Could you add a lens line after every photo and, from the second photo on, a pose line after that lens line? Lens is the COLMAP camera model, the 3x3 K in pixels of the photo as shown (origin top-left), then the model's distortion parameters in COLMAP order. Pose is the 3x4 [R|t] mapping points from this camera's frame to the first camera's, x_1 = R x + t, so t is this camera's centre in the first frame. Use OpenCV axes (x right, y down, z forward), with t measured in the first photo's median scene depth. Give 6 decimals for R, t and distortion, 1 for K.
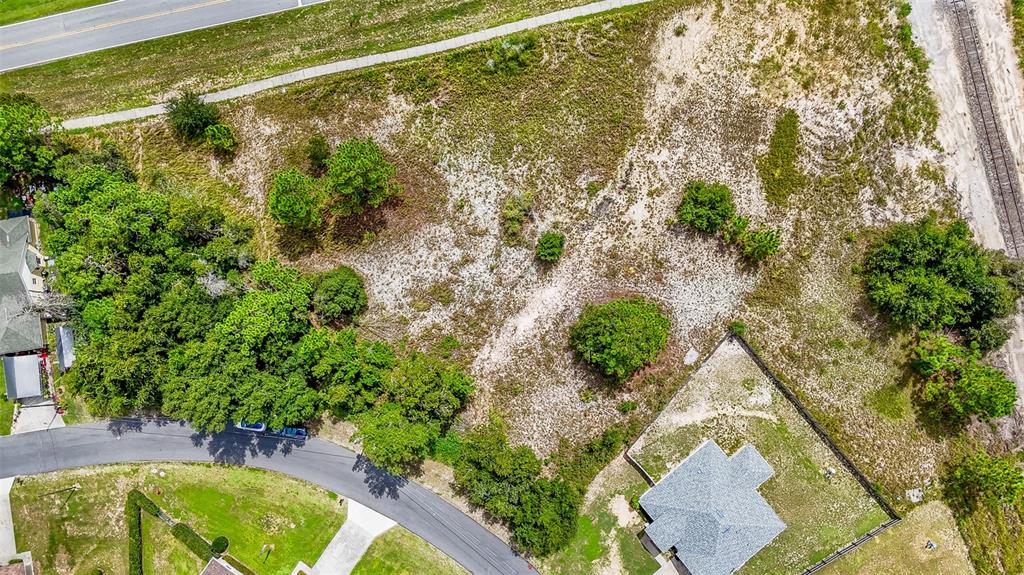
lens RADIAL K [[761.2, 0, 500.2], [0, 761.2, 279.5], [0, 0, 1]] dist [0.069229, -0.067355]
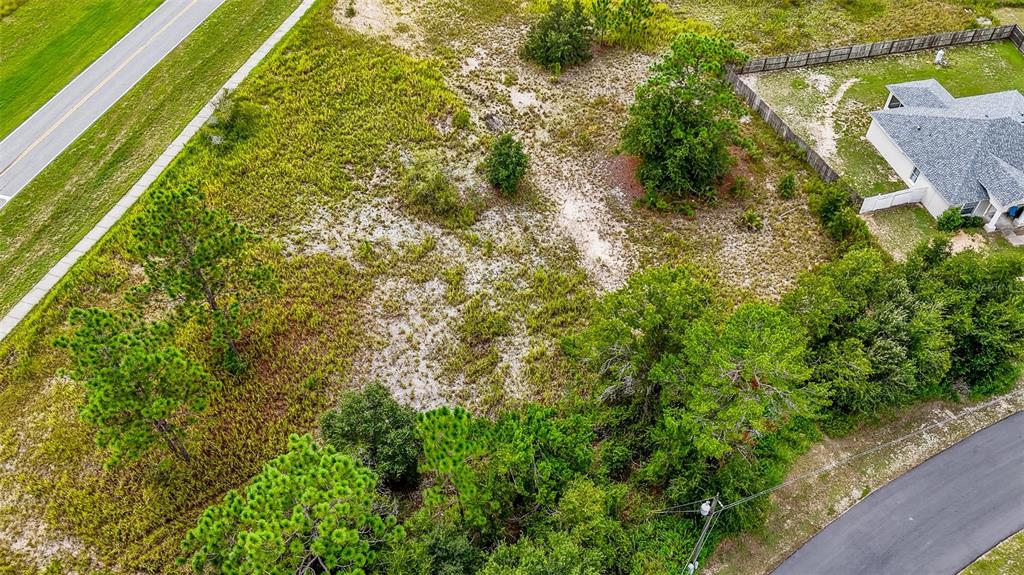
lens RADIAL K [[761.2, 0, 511.0], [0, 761.2, 290.6], [0, 0, 1]] dist [0.069229, -0.067355]
pose [[0.478729, -0.630981, 0.610477, -0.376617], [0.875136, 0.398701, -0.274179, 0.170667], [-0.070396, 0.665508, 0.743063, 0.584410]]
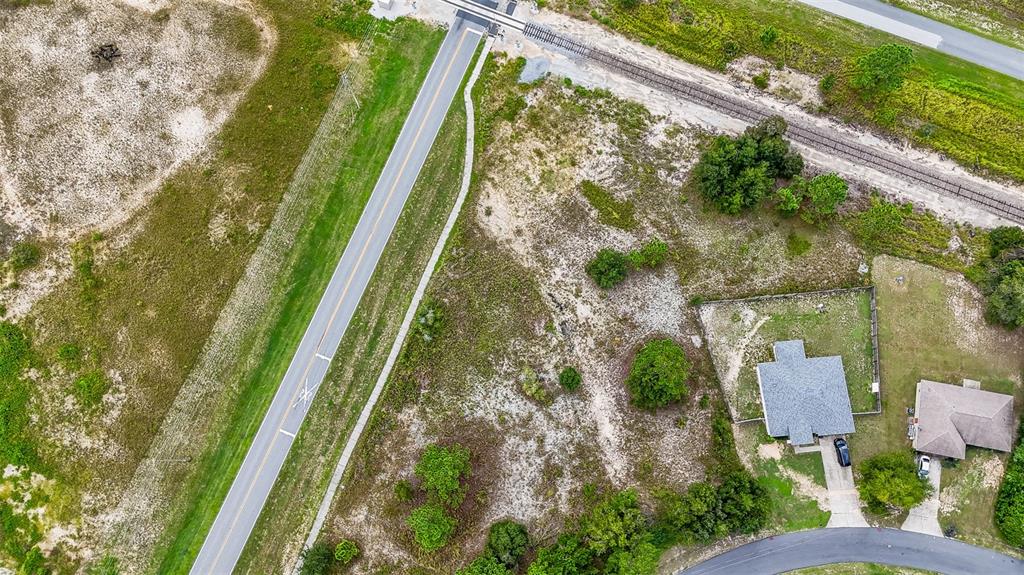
lens RADIAL K [[761.2, 0, 509.1], [0, 761.2, 292.1], [0, 0, 1]] dist [0.069229, -0.067355]
pose [[0.565420, -0.798820, 0.205393, -0.138404], [0.822463, 0.564799, -0.067500, -0.123499], [-0.062086, 0.207094, 0.976349, -0.293773]]
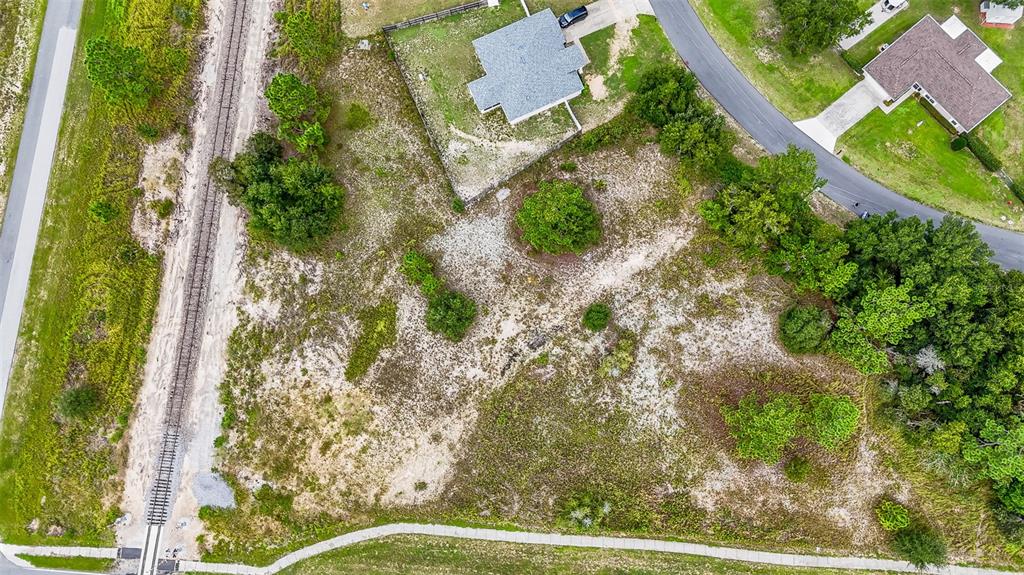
lens RADIAL K [[761.2, 0, 513.2], [0, 761.2, 290.3], [0, 0, 1]] dist [0.069229, -0.067355]
pose [[-0.957252, -0.258168, 0.130451, 0.048505], [0.282262, -0.932286, 0.226211, -0.279693], [0.063217, 0.253363, 0.965304, -0.058574]]
